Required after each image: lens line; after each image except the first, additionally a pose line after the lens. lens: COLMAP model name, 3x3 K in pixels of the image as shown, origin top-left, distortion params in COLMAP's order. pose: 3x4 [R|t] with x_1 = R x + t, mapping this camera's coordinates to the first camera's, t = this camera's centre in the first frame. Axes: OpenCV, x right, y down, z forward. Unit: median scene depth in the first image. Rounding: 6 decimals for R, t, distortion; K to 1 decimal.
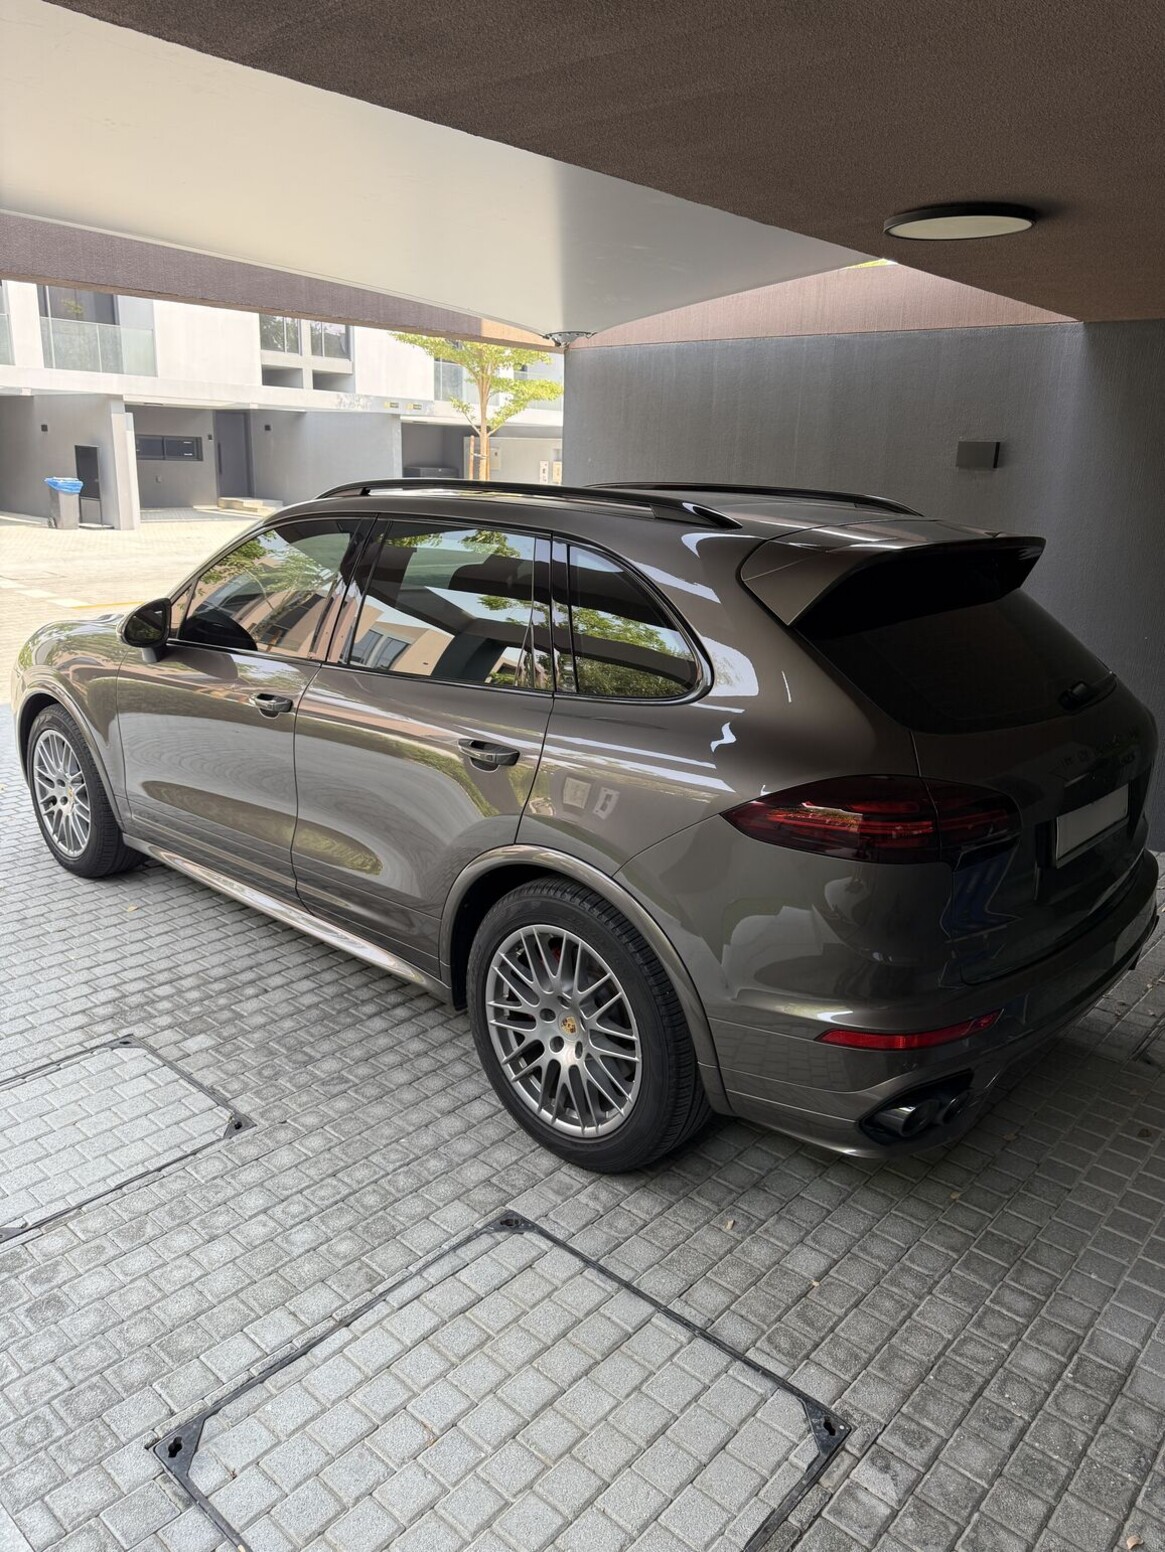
lens RADIAL K [[1106.5, 0, 574.8], [0, 1106.5, 777.7], [0, 0, 1]] dist [0.009462, -0.019110]
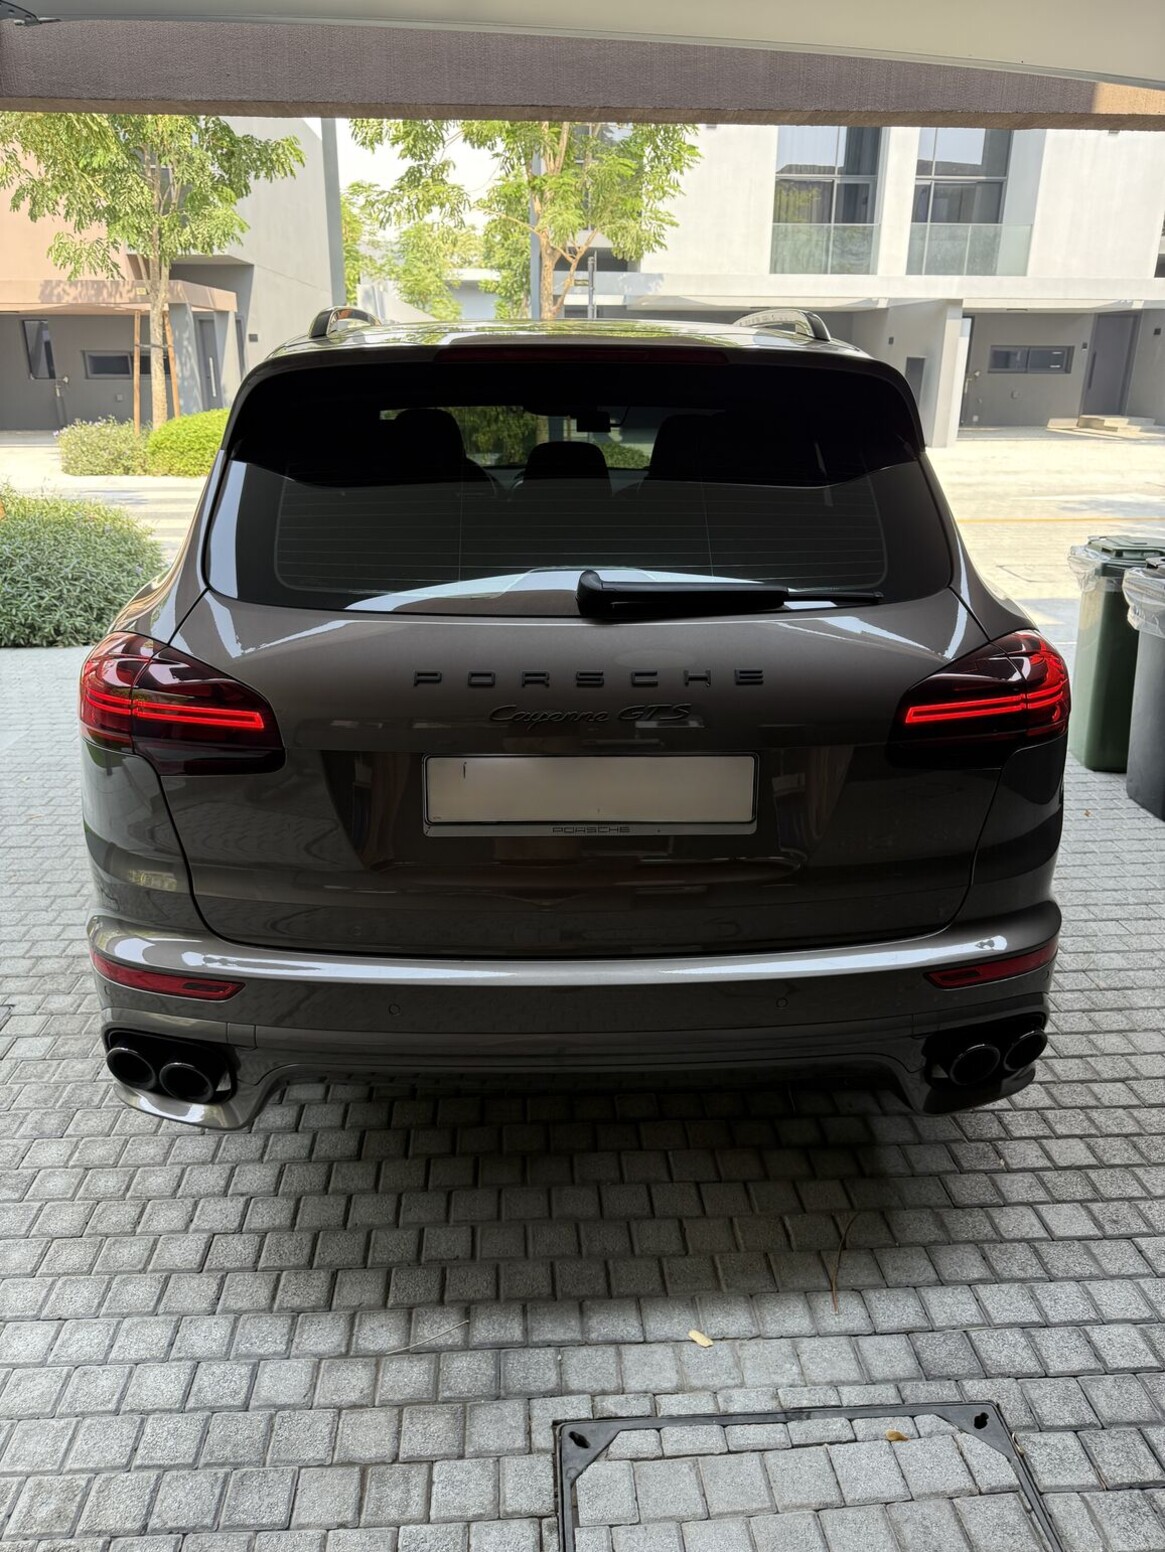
lens RADIAL K [[1106.5, 0, 574.8], [0, 1106.5, 777.7], [0, 0, 1]] dist [0.009462, -0.019110]
pose [[0.717681, 0.218786, -0.661110, 0.039184], [-0.174625, 0.975572, 0.133286, -0.018846], [0.674122, 0.019789, 0.738355, 0.084425]]
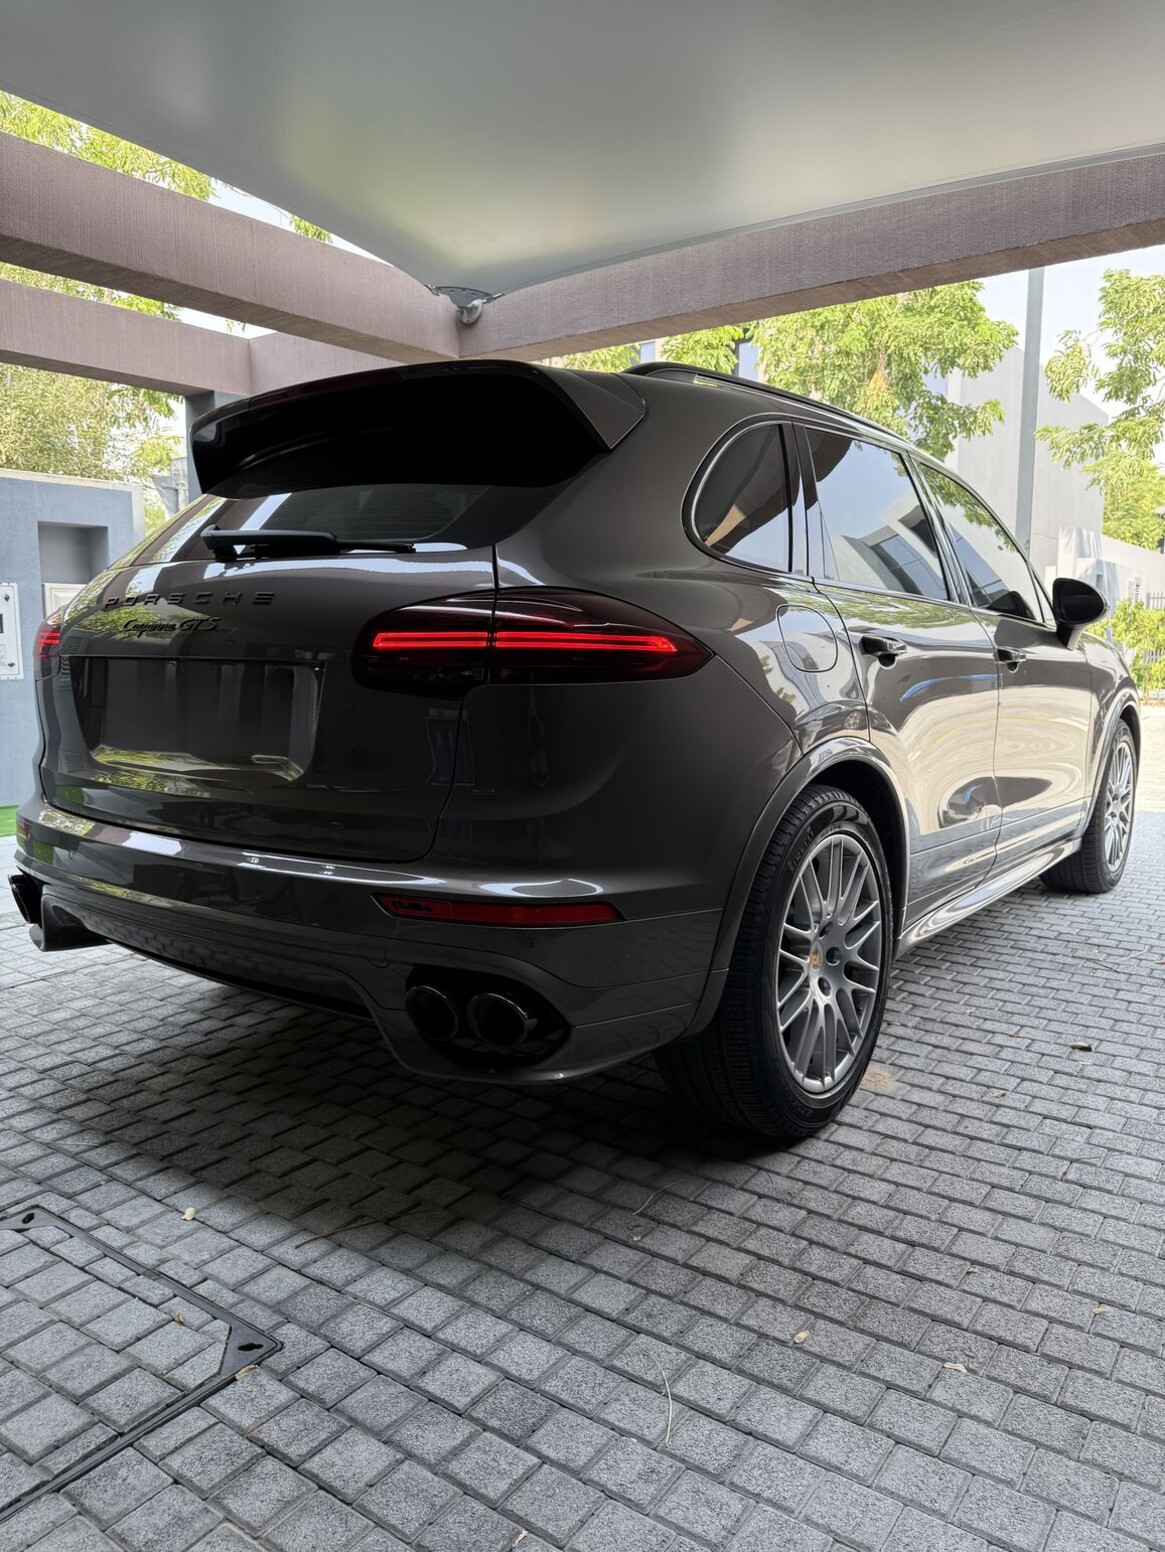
lens RADIAL K [[1106.5, 0, 574.8], [0, 1106.5, 777.7], [0, 0, 1]] dist [0.009462, -0.019110]
pose [[0.120198, 0.099970, -0.987704, 0.210114], [-0.265155, 0.962006, 0.065101, -0.010035], [0.956685, 0.254069, 0.142139, 0.349331]]
